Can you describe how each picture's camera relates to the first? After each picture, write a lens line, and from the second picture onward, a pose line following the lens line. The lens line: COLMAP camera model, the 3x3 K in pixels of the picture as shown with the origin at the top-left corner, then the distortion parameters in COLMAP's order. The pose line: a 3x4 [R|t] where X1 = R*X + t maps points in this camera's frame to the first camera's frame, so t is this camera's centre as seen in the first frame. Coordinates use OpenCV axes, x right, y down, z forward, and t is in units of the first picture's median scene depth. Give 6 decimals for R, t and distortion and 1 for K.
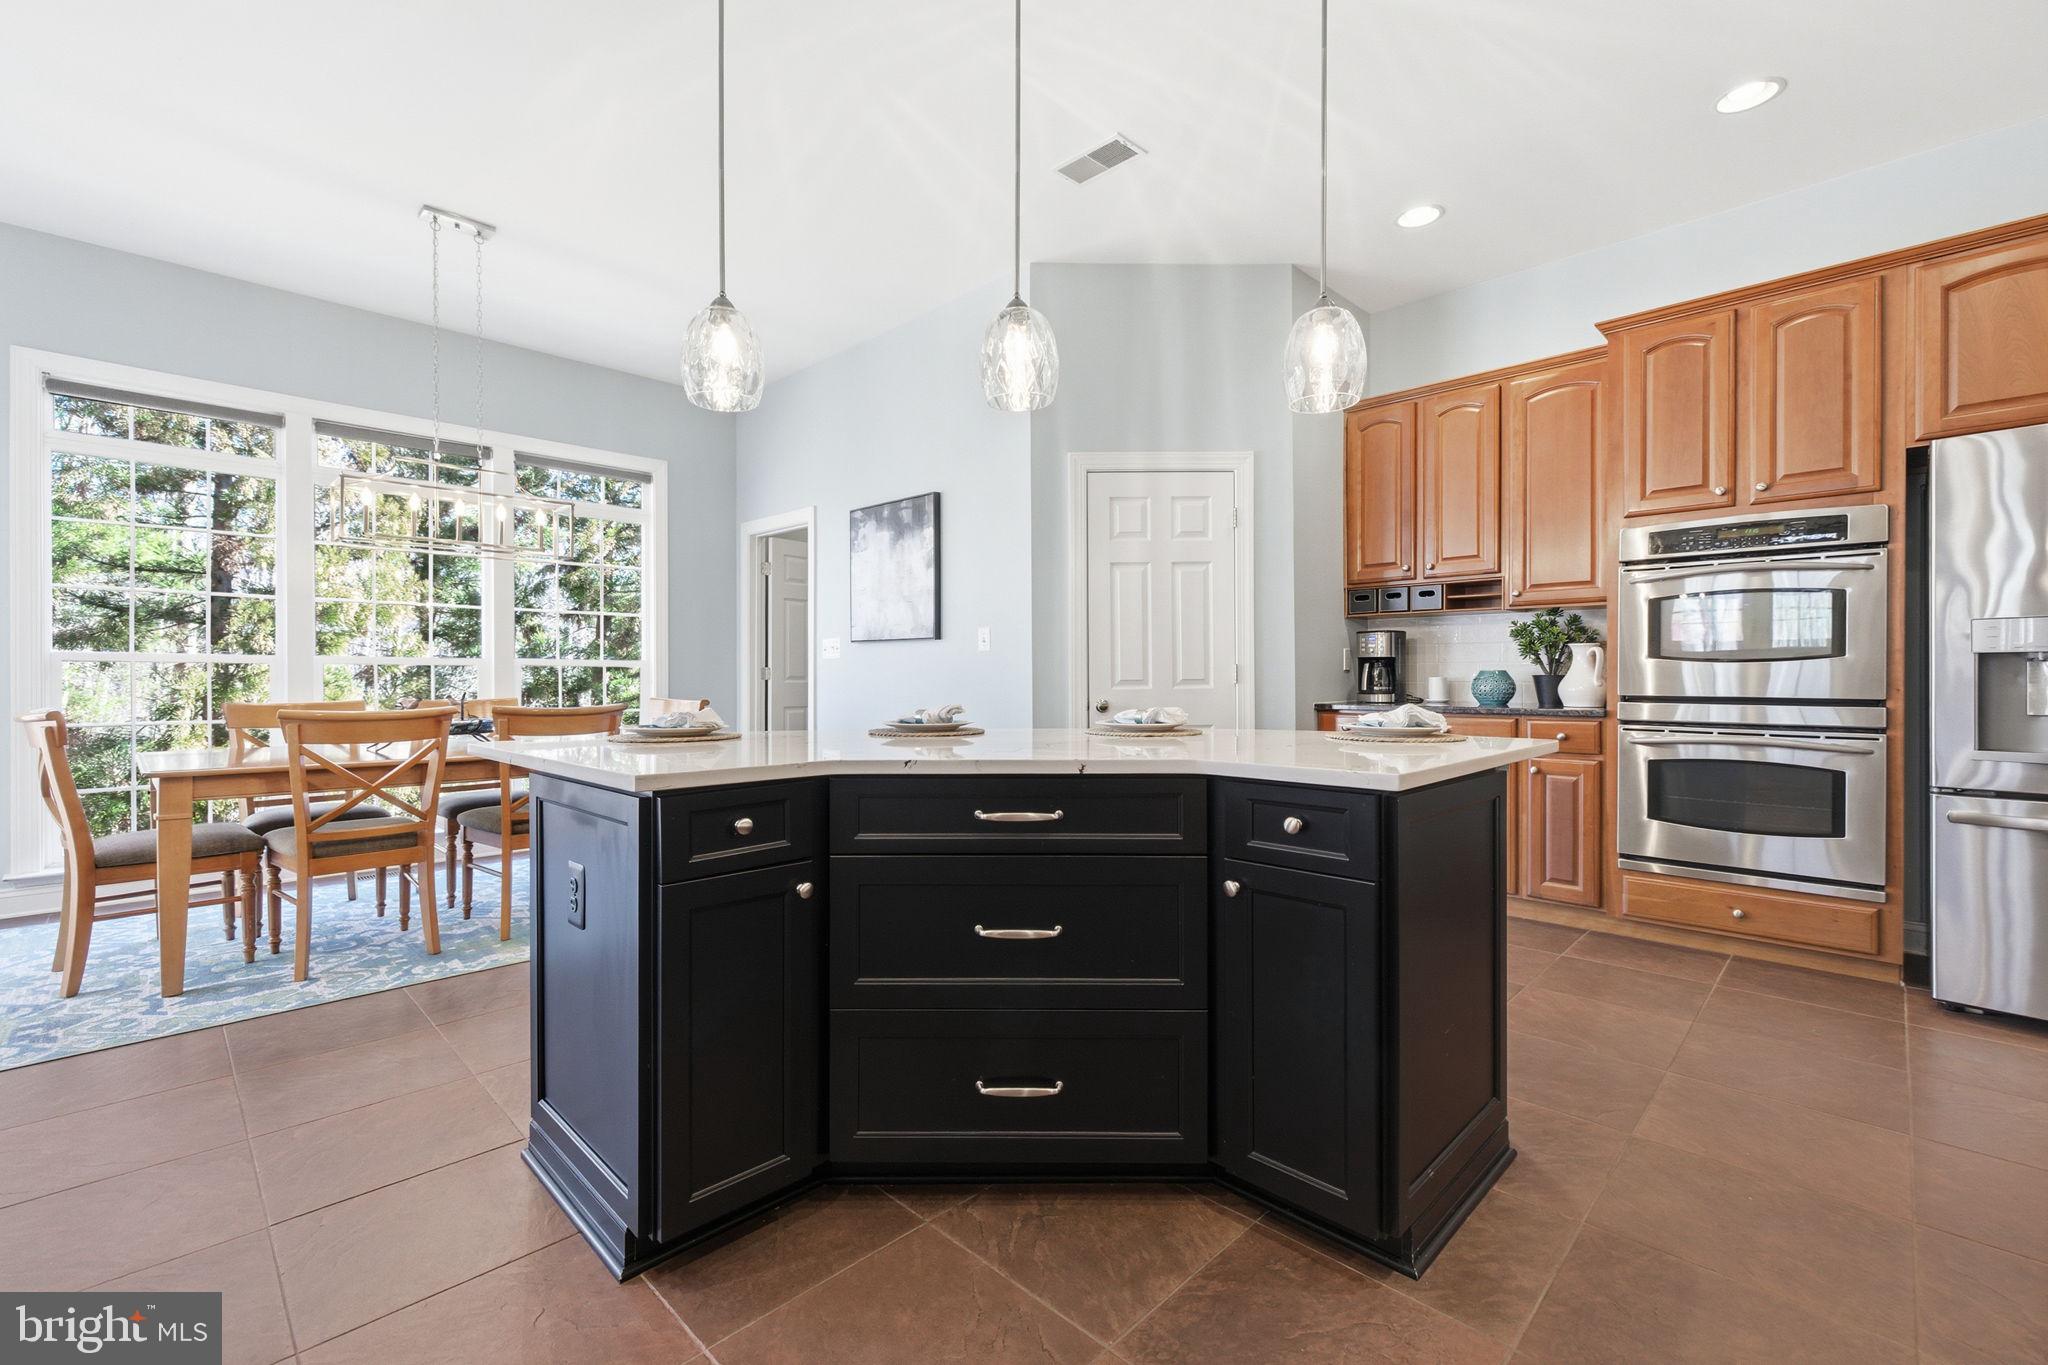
lens RADIAL K [[893.5, 0, 1027.1], [0, 893.5, 679.2], [0, 0, 1]] dist [0.003970, 0.000466]
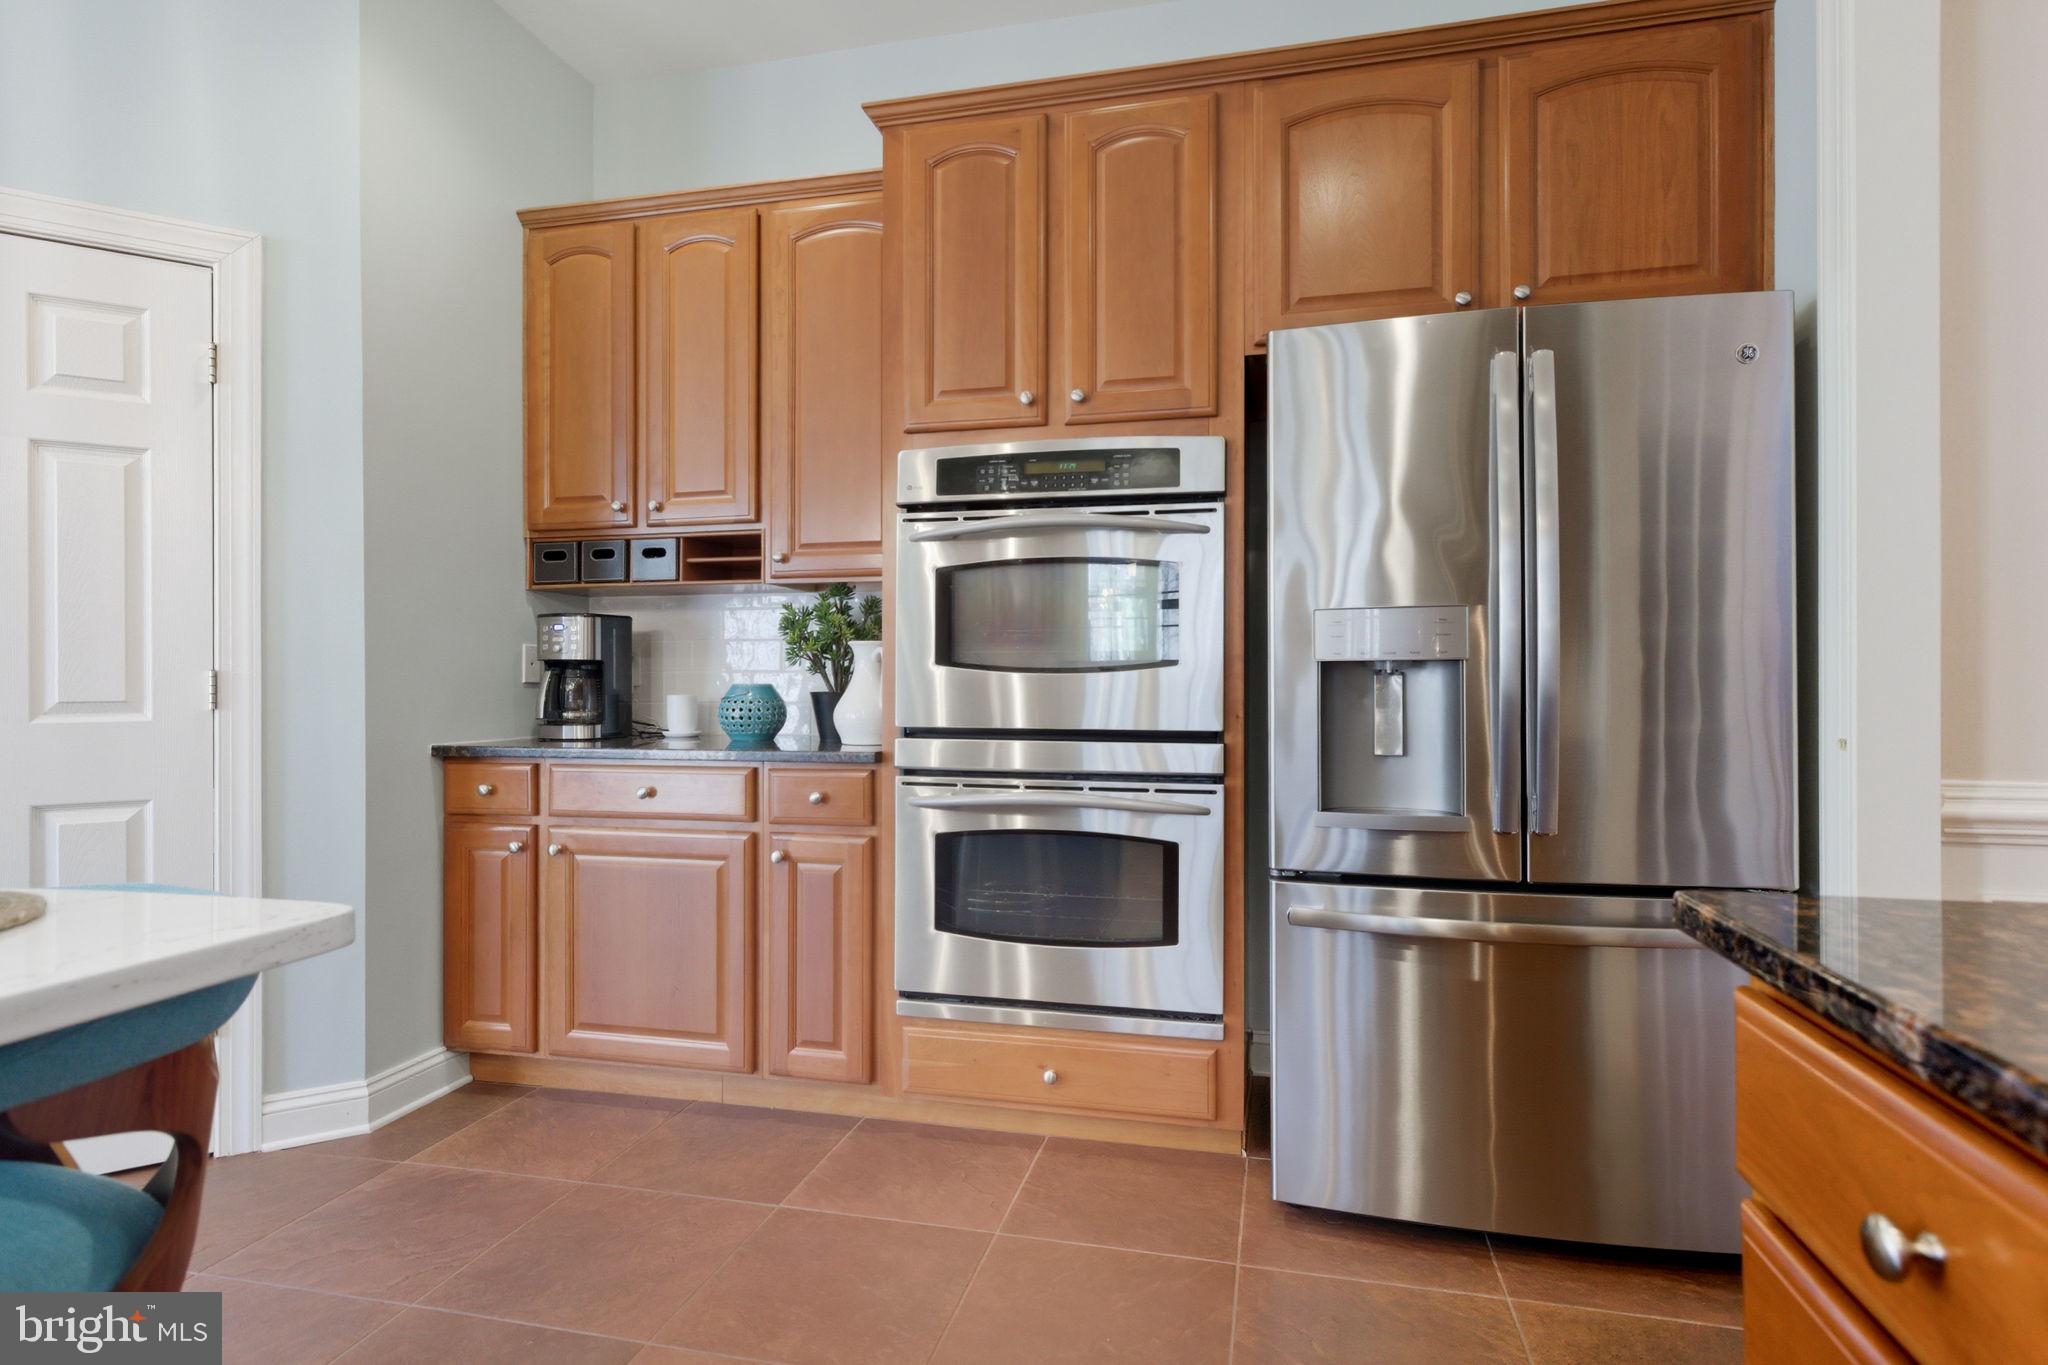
lens RADIAL K [[1033.5, 0, 1013.8], [0, 1033.5, 678.3], [0, 0, 1]] dist [0.000015, -0.000570]
pose [[0.867596, 0.006668, 0.497225, 0.388342], [0.000013, 0.999910, -0.013431, -0.005304], [-0.497269, 0.011660, 0.867518, 0.363510]]
